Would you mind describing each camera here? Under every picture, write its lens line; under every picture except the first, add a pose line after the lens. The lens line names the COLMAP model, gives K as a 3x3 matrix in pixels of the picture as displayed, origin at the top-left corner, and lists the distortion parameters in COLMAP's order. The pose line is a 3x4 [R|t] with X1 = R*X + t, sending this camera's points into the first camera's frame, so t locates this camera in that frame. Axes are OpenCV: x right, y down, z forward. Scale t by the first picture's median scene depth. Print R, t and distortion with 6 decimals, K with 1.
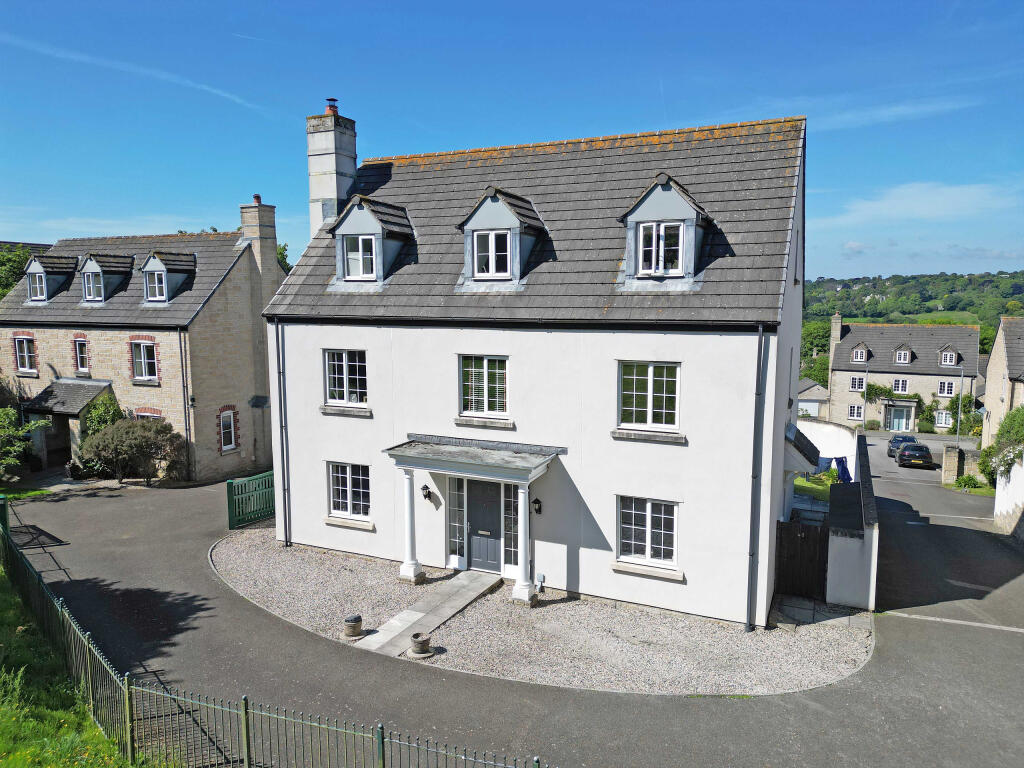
lens RADIAL K [[709.3, 0, 512.0], [0, 709.3, 384.0], [0, 0, 1]] dist [0.083349, -0.075747]
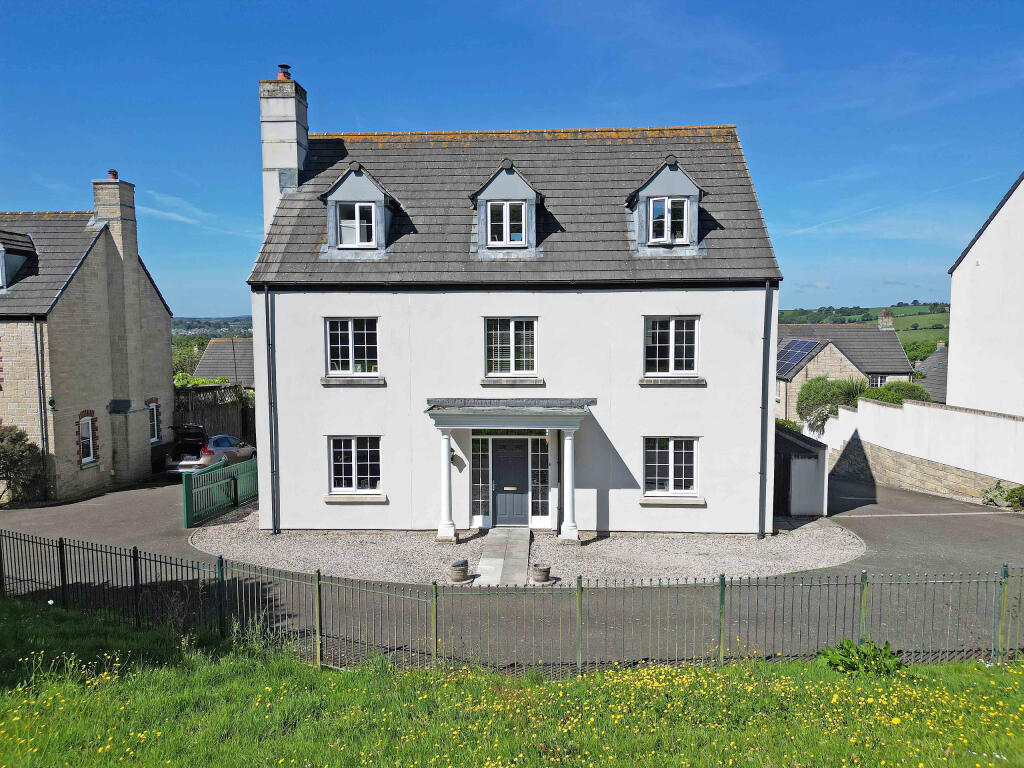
lens RADIAL K [[709.3, 0, 512.0], [0, 709.3, 384.0], [0, 0, 1]] dist [0.083349, -0.075747]
pose [[0.931332, -0.034501, 0.362533, -0.411425], [0.049726, 0.998226, -0.032746, 0.090404], [-0.360760, 0.048525, 0.931395, 0.022055]]
